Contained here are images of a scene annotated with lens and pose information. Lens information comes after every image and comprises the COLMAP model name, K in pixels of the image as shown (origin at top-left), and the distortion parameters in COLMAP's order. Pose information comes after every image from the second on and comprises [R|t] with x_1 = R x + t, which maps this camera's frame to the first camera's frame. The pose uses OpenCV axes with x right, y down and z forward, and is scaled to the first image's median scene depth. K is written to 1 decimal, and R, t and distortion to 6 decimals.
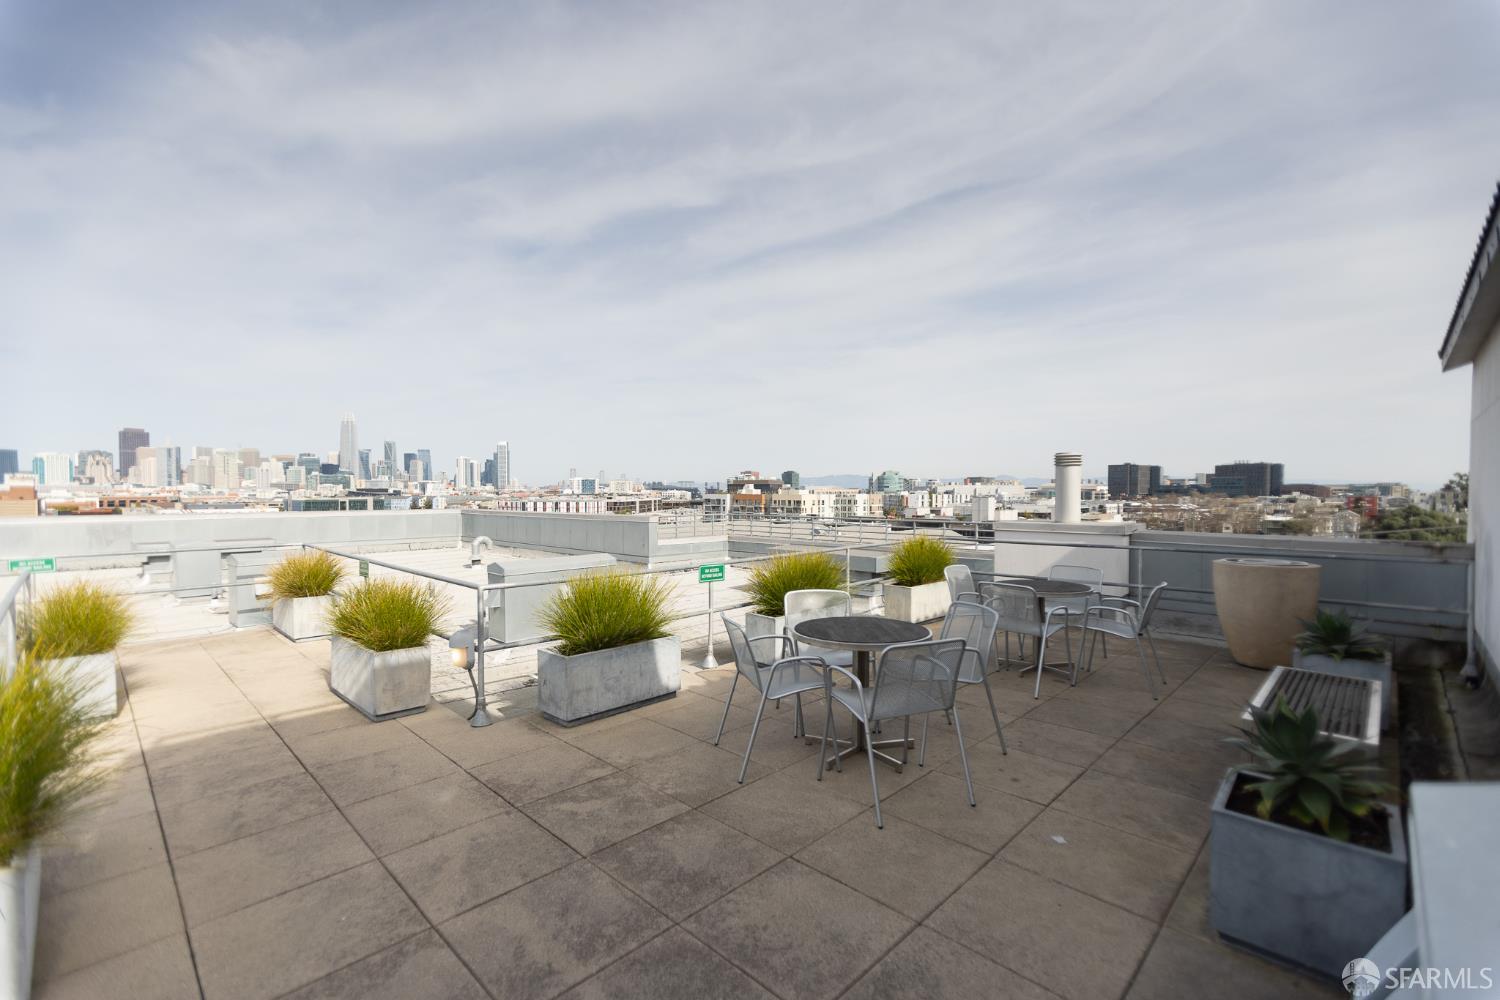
lens RADIAL K [[643.6, 0, 740.6], [0, 643.6, 505.7], [0, 0, 1]] dist [-0.012245, 0.011104]
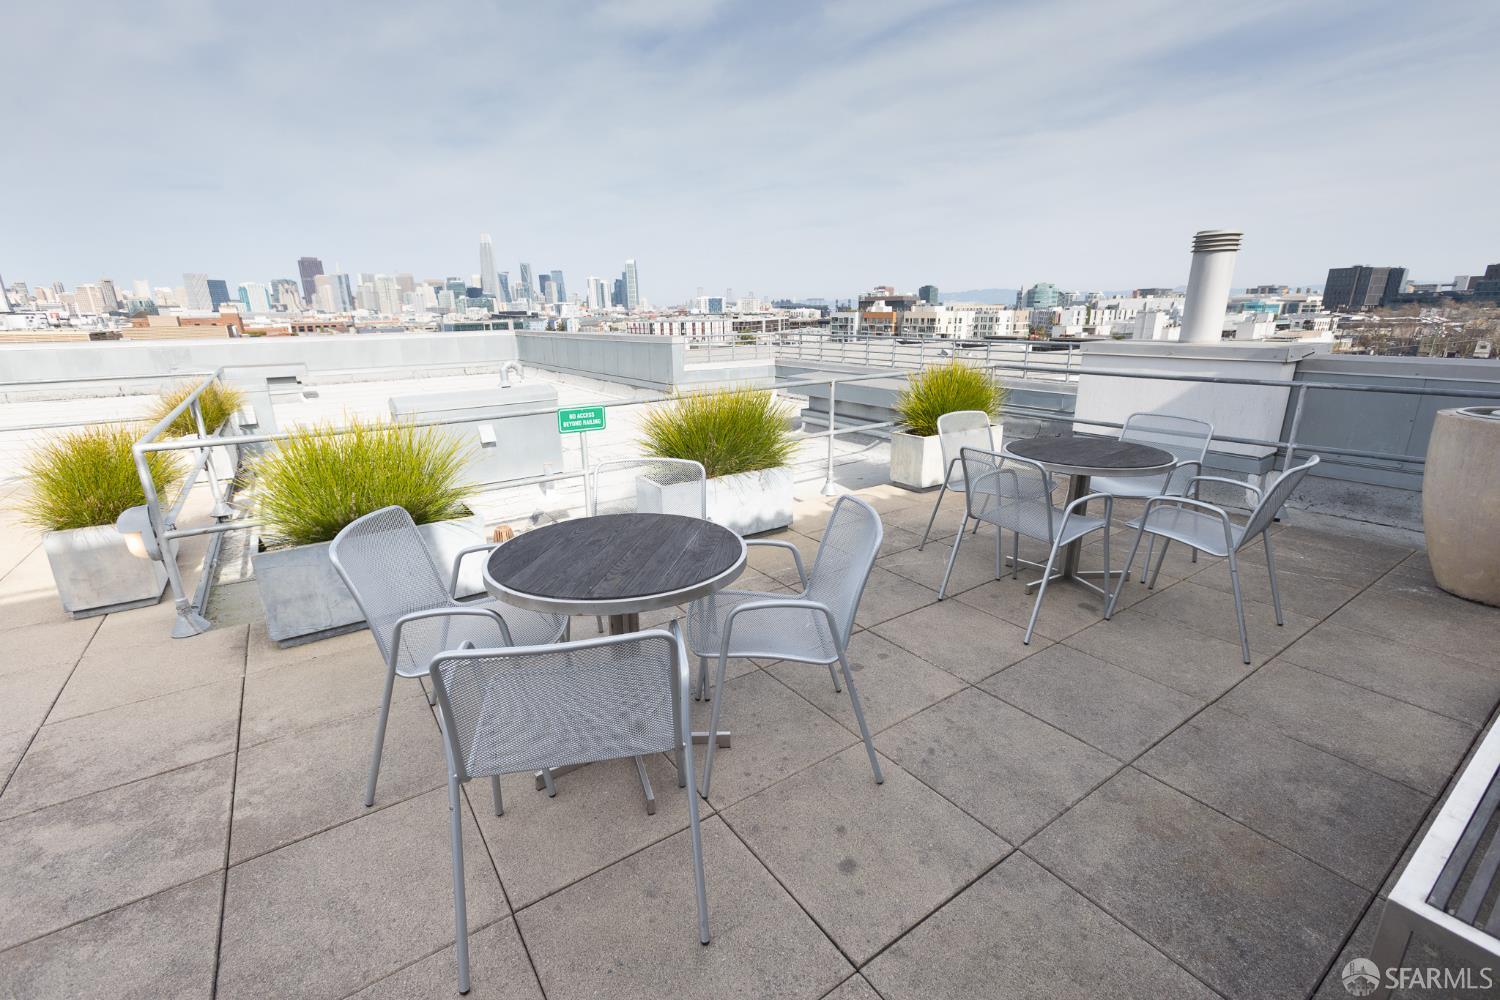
lens RADIAL K [[643.6, 0, 740.6], [0, 643.6, 505.7], [0, 0, 1]] dist [-0.012245, 0.011104]
pose [[0.981715, 0.042593, -0.185530, 0.207855], [0.009111, 0.963015, 0.269292, 0.005789], [0.190139, -0.266058, 0.945019, 0.280960]]
